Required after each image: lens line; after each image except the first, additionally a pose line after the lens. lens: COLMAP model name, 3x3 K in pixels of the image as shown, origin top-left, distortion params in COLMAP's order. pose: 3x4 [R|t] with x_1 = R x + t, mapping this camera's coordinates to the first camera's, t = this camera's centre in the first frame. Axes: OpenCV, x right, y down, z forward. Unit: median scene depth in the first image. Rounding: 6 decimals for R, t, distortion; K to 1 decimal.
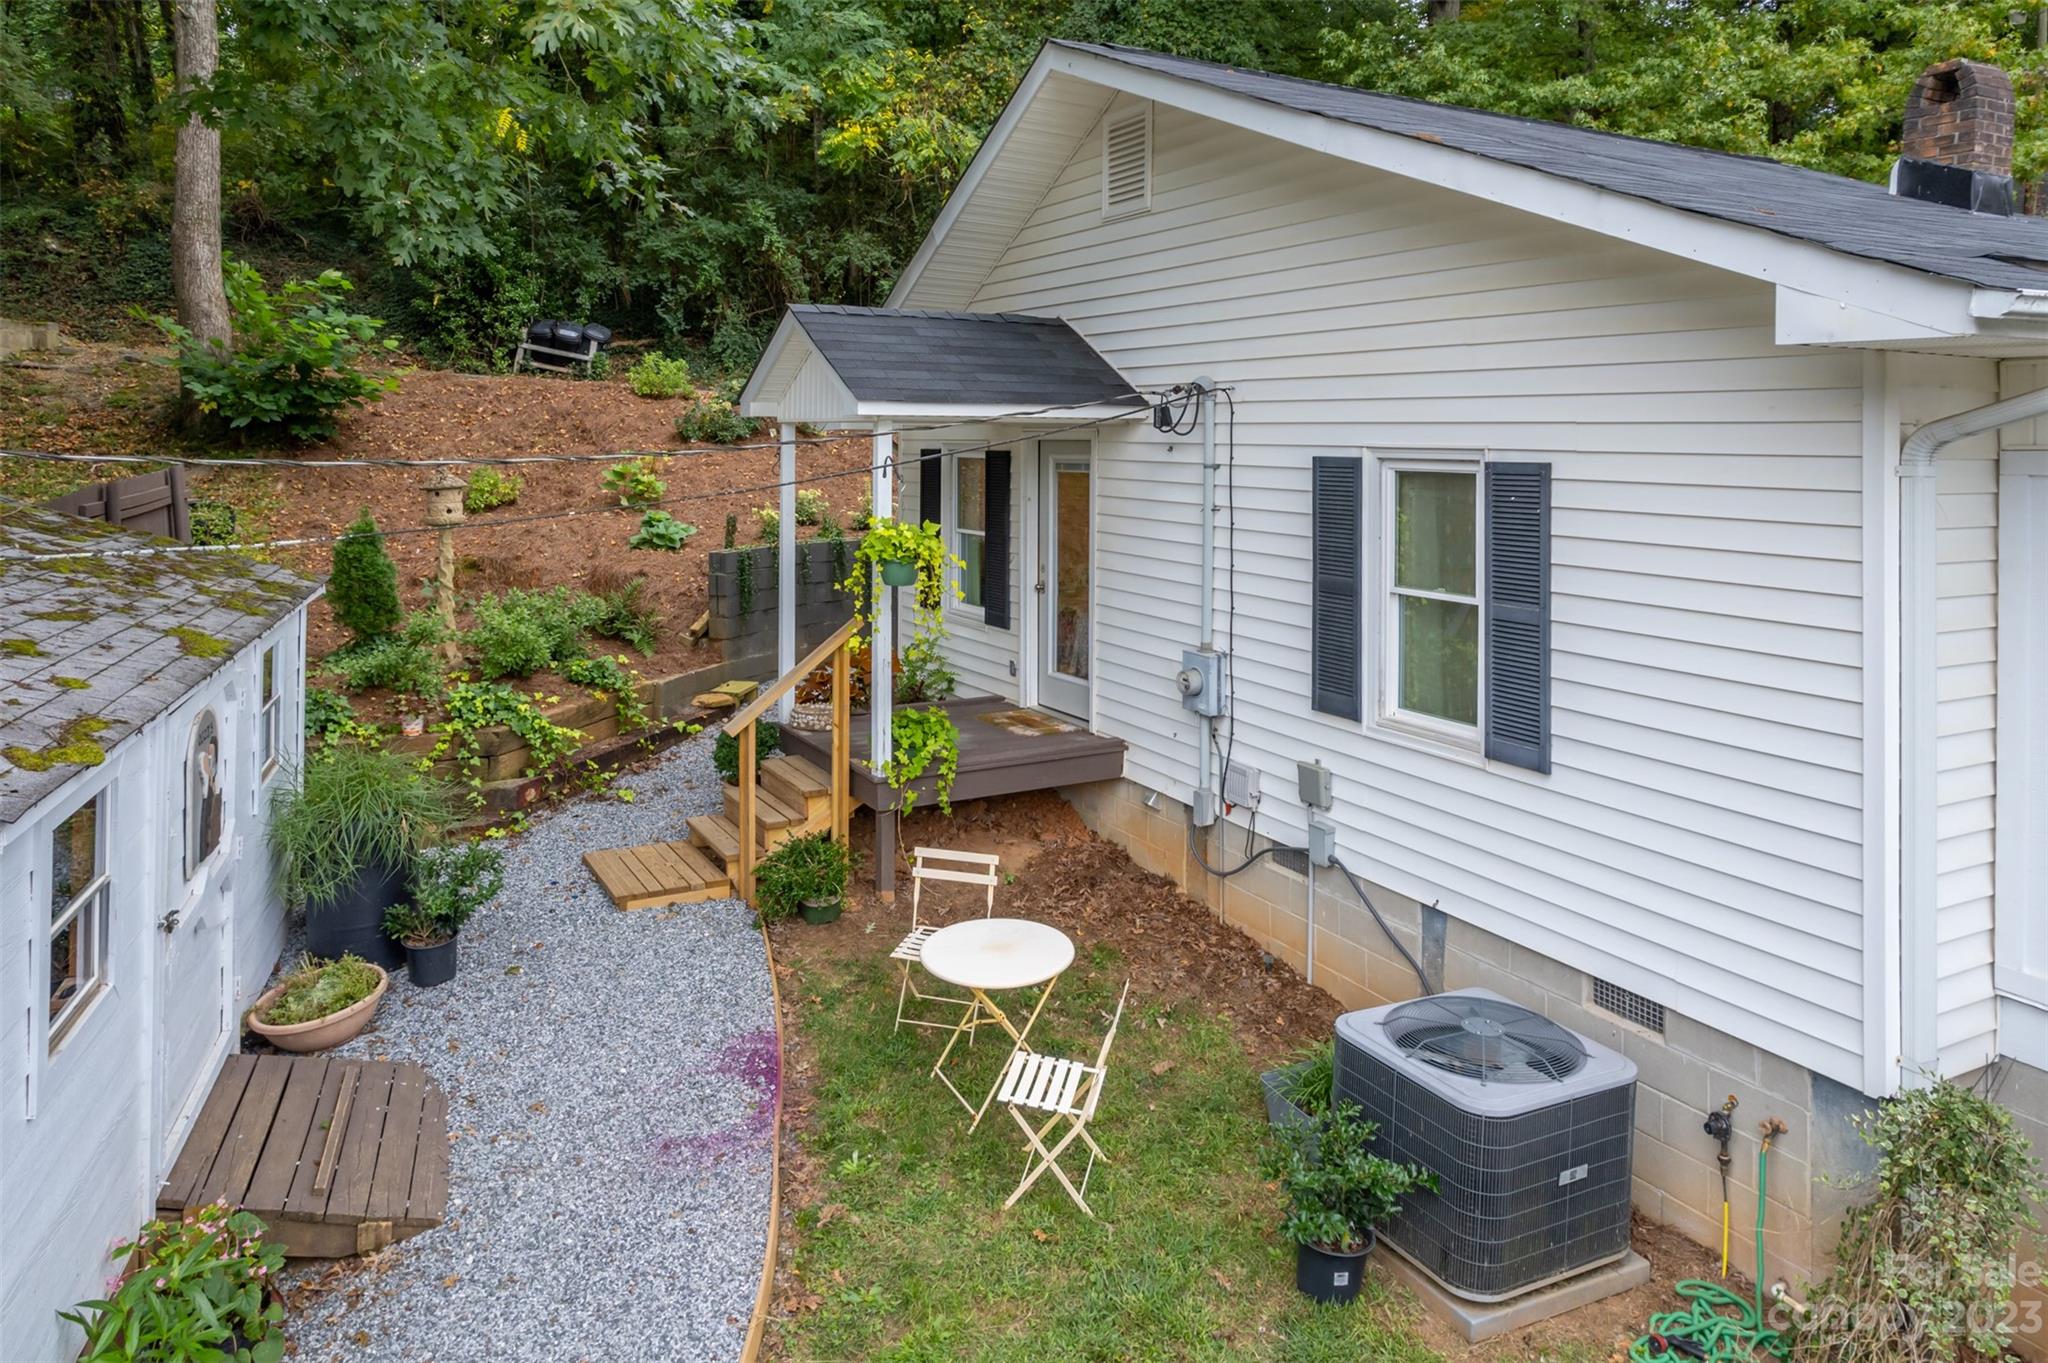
lens RADIAL K [[1374.9, 0, 1032.6], [0, 1374.9, 450.8], [0, 0, 1]] dist [-0.029633, 0.000891]
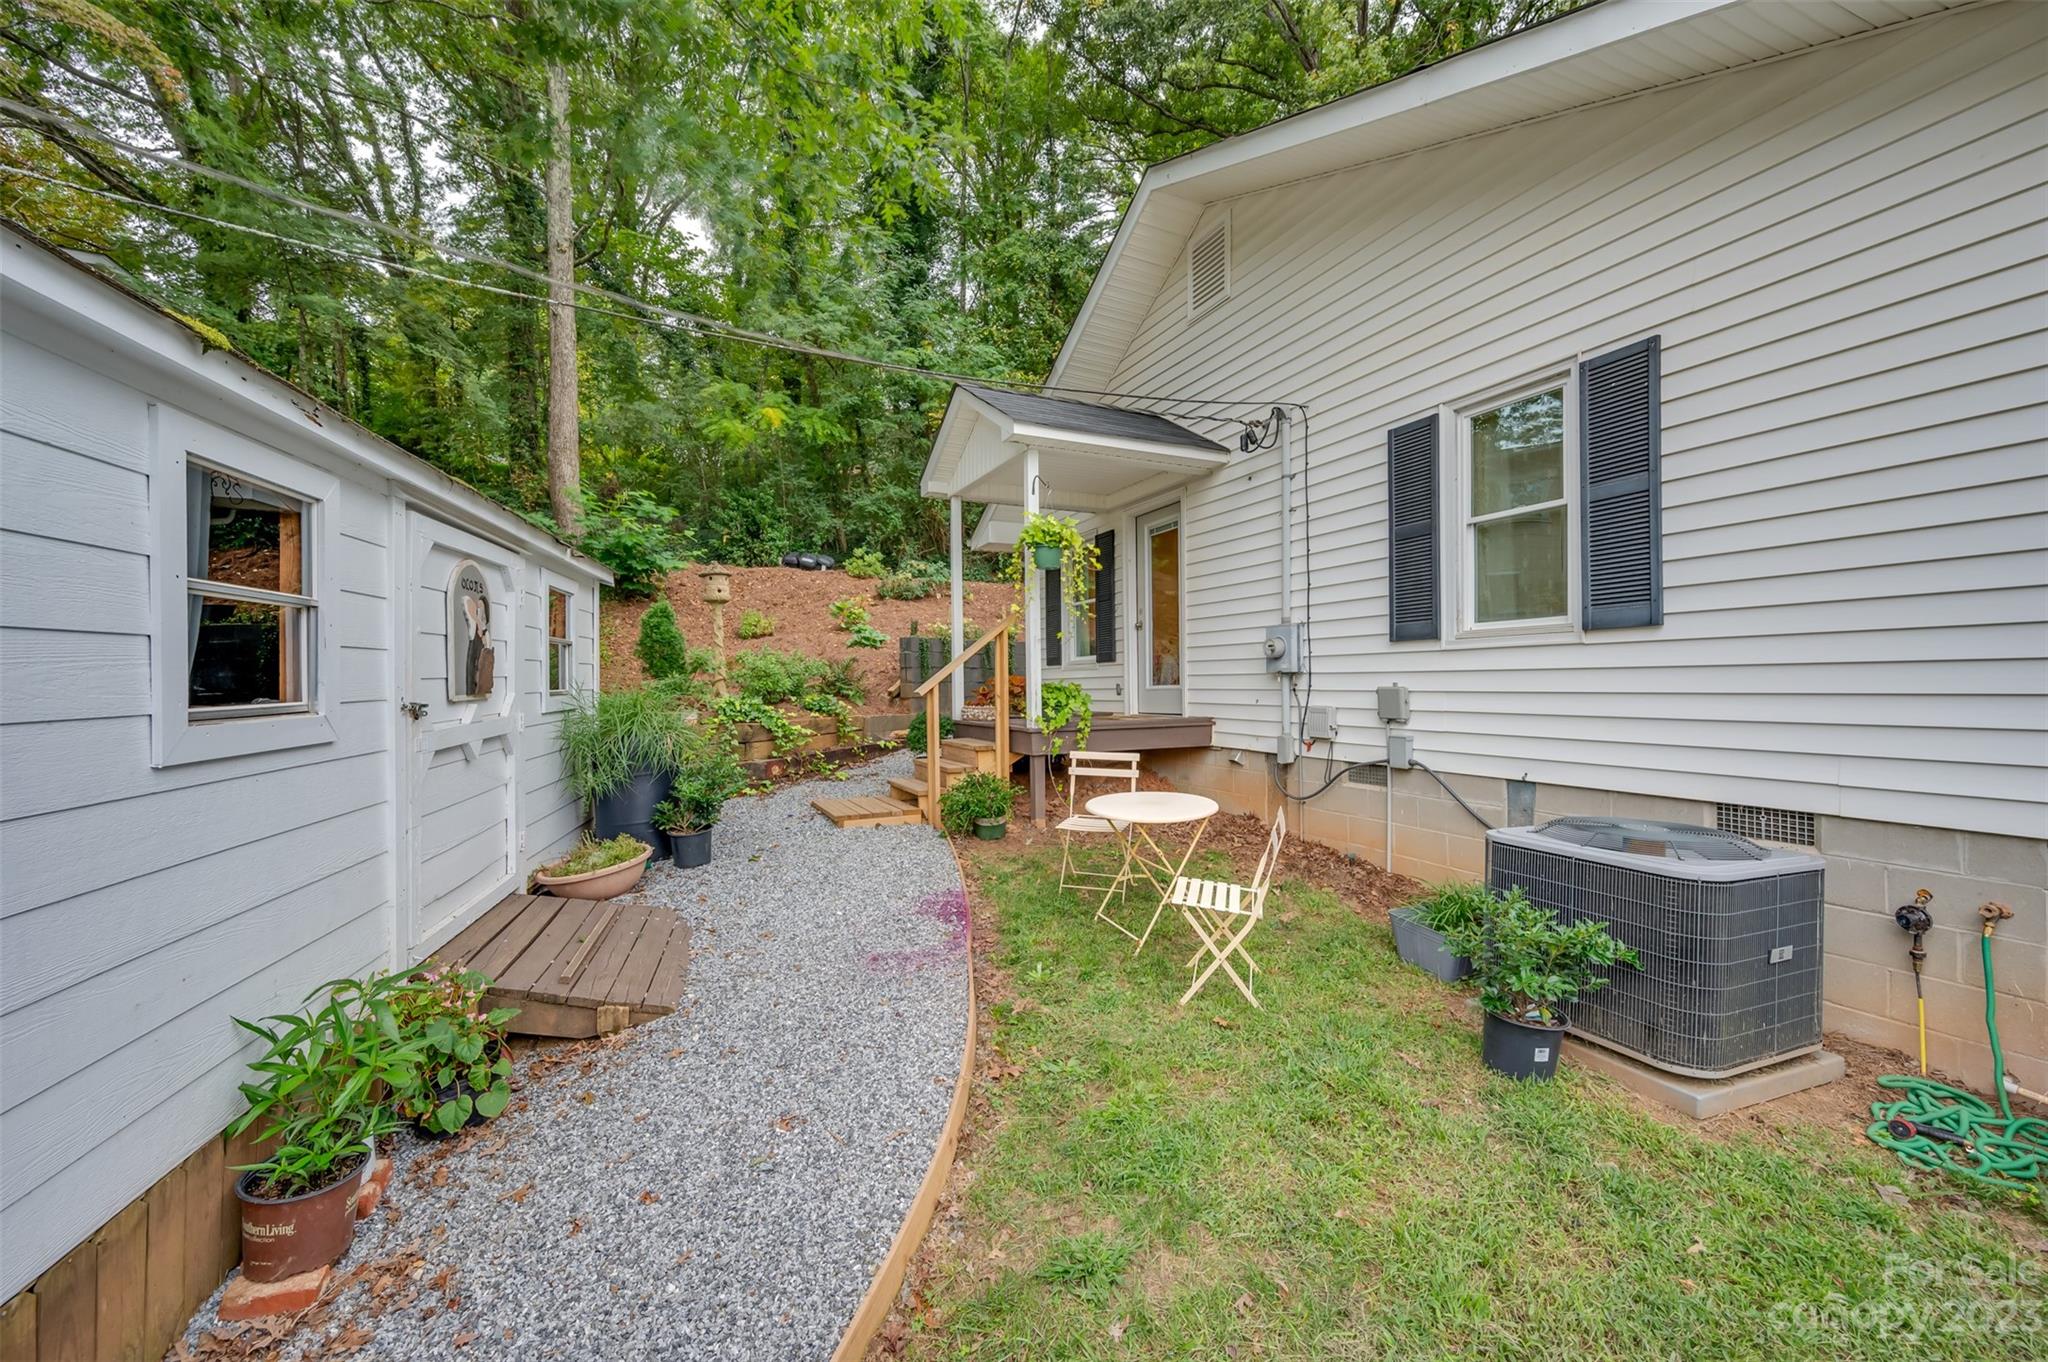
lens RADIAL K [[809.5, 0, 1030.0], [0, 809.5, 688.8], [0, 0, 1]] dist [0.002184, 0.000336]
pose [[0.997486, -0.021098, -0.067650, -0.076652], [0.020758, 0.999768, -0.005721, 0.254055], [0.067755, 0.004303, 0.997693, 0.285941]]
